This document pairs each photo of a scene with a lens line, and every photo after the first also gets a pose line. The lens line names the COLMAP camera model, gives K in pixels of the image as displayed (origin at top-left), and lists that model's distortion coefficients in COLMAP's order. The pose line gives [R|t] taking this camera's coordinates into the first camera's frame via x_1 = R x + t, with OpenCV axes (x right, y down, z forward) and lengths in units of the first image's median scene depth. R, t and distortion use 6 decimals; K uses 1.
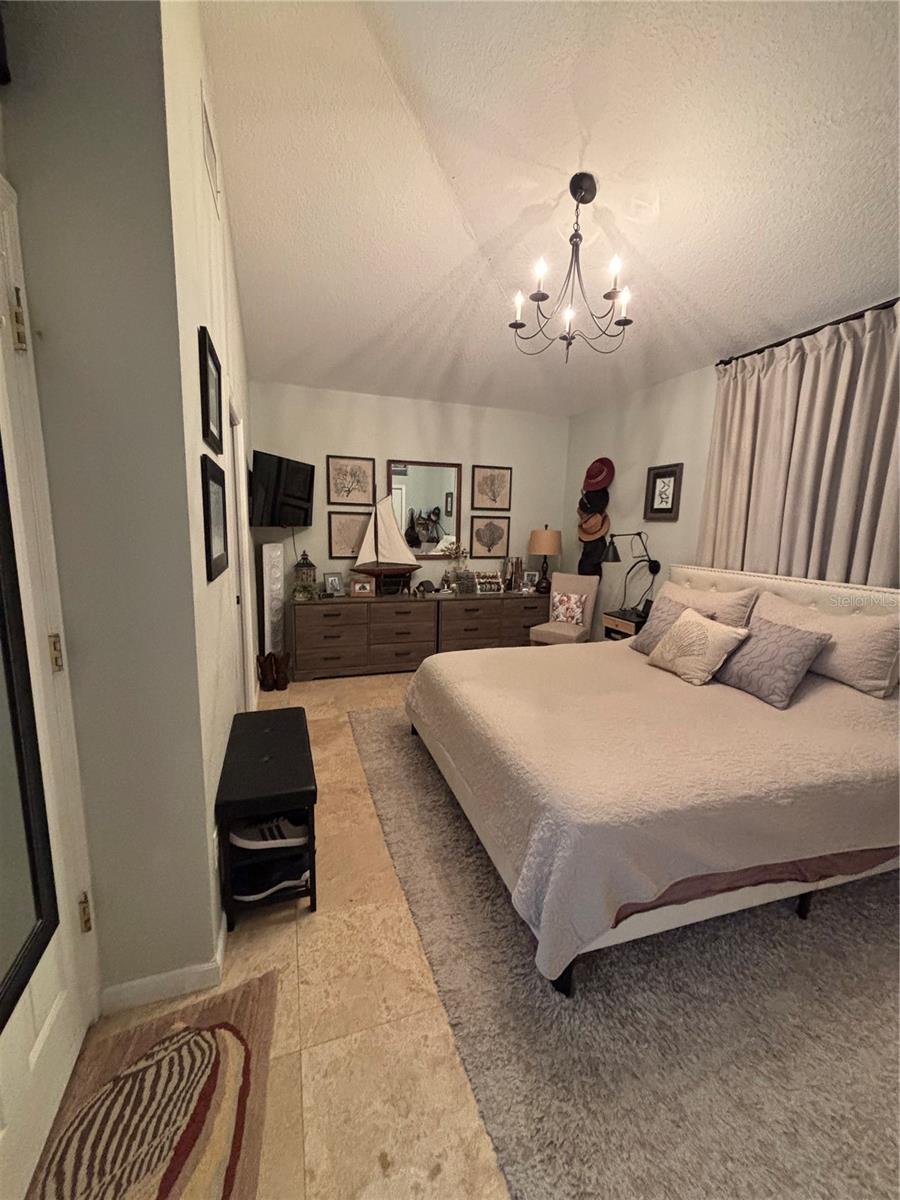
lens RADIAL K [[479.1, 0, 448.7], [0, 479.1, 602.0], [0, 0, 1]] dist [-0.002200, -0.000837]
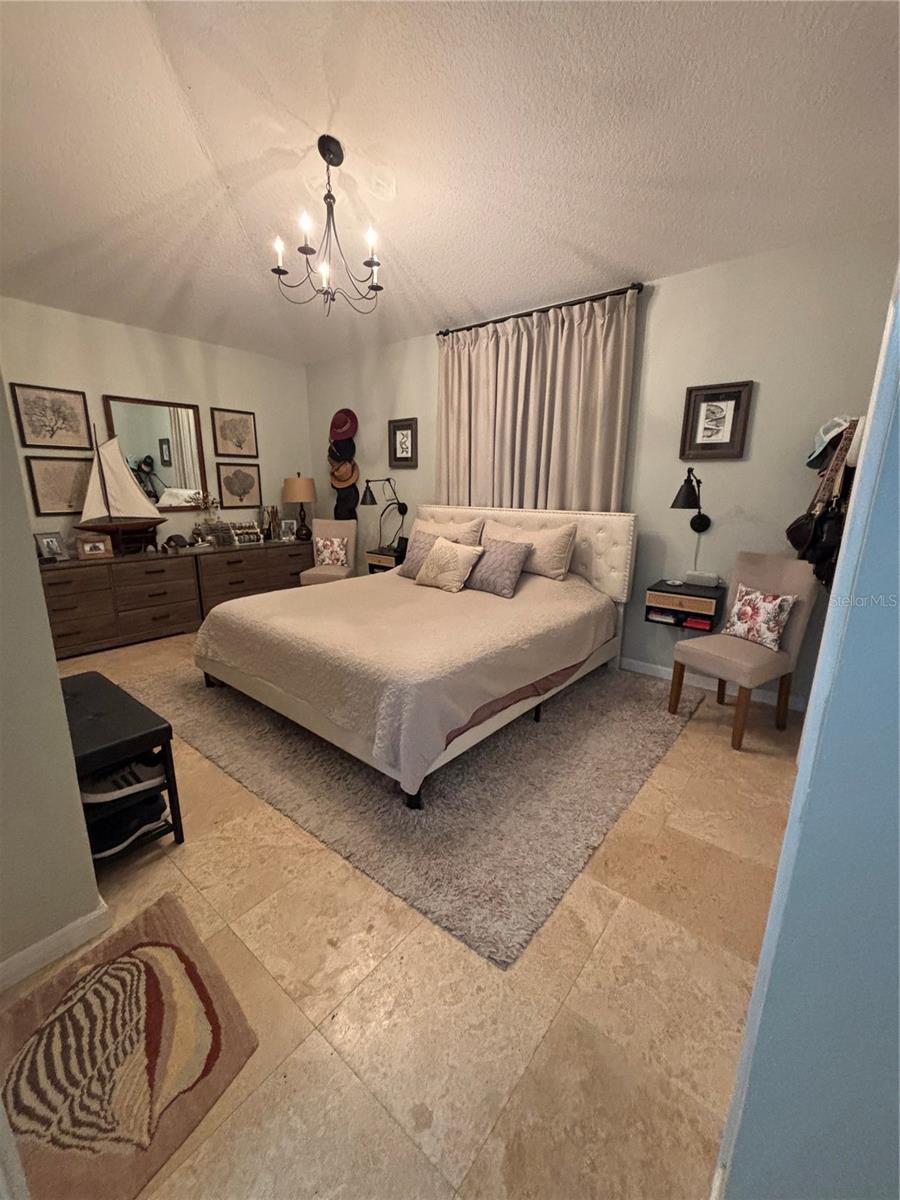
lens RADIAL K [[485.0, 0, 450.0], [0, 485.0, 602.7], [0, 0, 1]] dist [0.001312, -0.000232]
pose [[0.845601, -0.141185, 0.514806, -0.155671], [0.095393, 0.988833, 0.114497, 0.041569], [-0.525222, -0.047710, 0.849626, -0.102570]]
